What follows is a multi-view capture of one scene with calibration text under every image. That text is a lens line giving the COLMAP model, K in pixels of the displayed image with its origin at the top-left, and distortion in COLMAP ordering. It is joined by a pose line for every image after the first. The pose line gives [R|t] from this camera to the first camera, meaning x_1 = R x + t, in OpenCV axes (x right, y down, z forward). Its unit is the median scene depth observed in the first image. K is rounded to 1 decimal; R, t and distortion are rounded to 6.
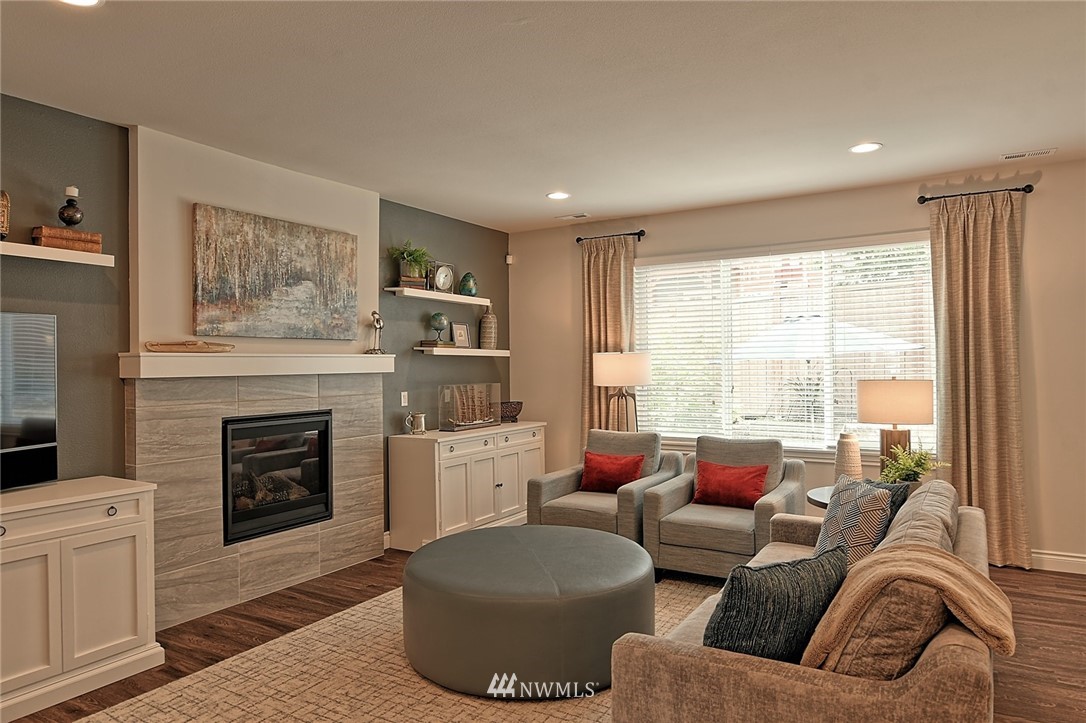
lens RADIAL K [[682.0, 0, 552.4], [0, 682.0, 359.3], [0, 0, 1]] dist [-0.001068, -0.011761]
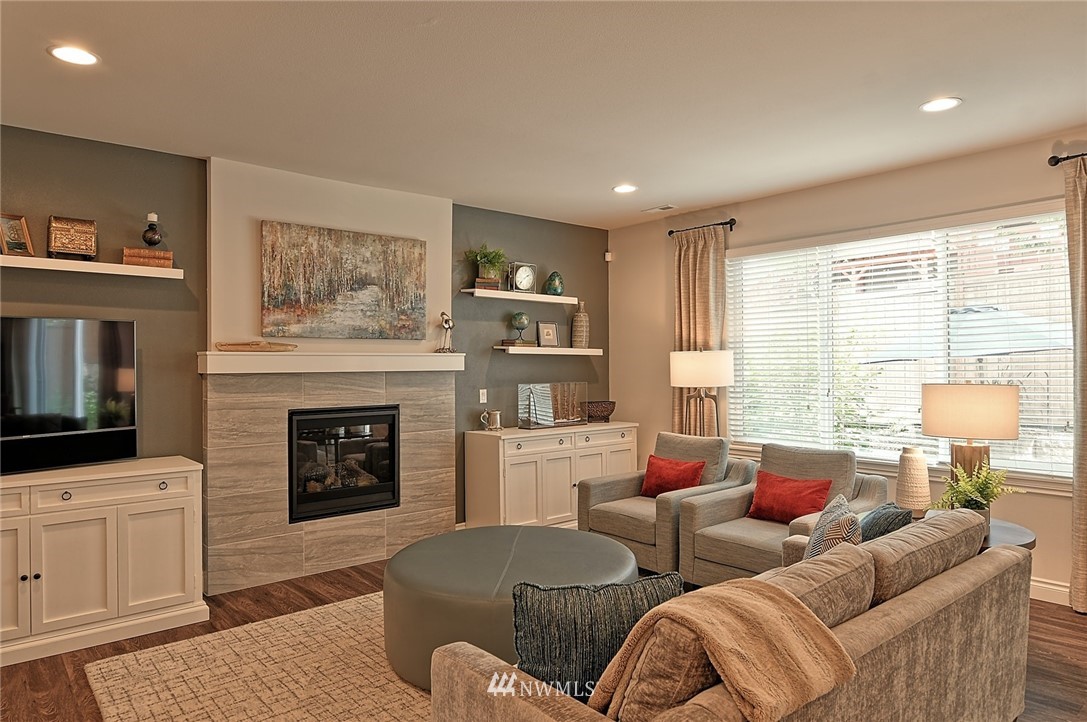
lens RADIAL K [[682.7, 0, 548.7], [0, 682.7, 359.9], [0, 0, 1]] dist [-0.001068, -0.011761]
pose [[0.949801, 0.002788, -0.312842, 0.243891], [-0.002009, 0.999994, 0.002814, -0.000290], [0.312848, -0.002044, 0.949801, 0.056117]]
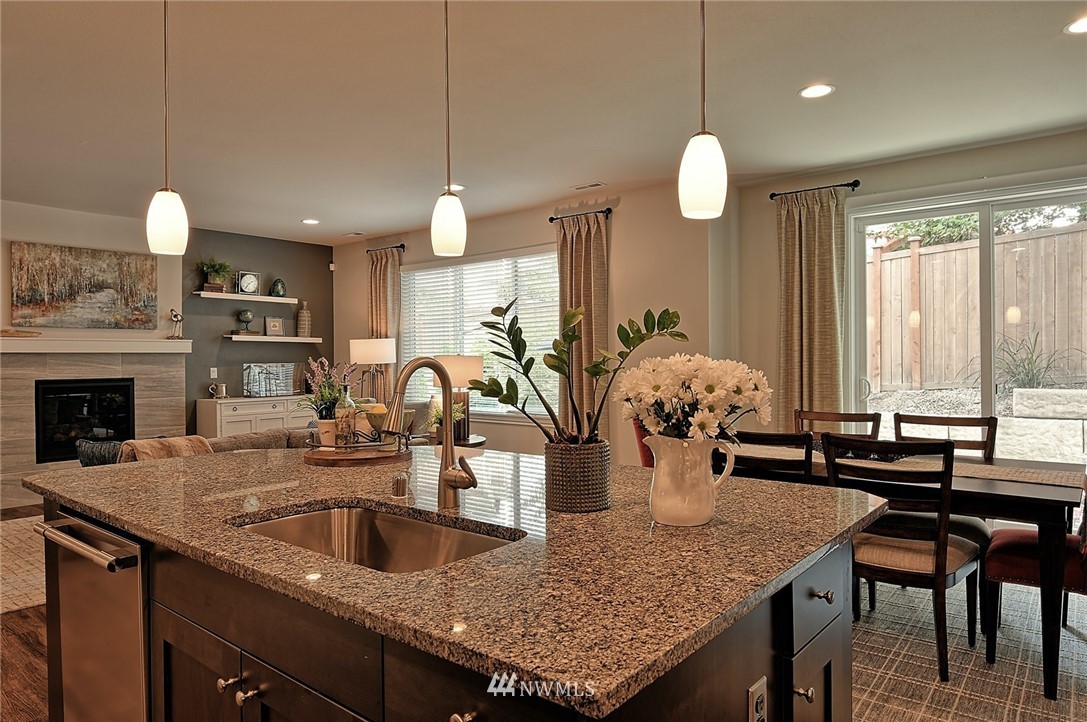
lens RADIAL K [[682.7, 0, 547.5], [0, 682.7, 360.2], [0, 0, 1]] dist [-0.001068, -0.011761]
pose [[0.989886, 0.003449, -0.141824, 0.770516], [-0.001945, 0.999940, 0.010737, 0.020014], [0.141853, -0.010352, 0.989834, -0.308754]]
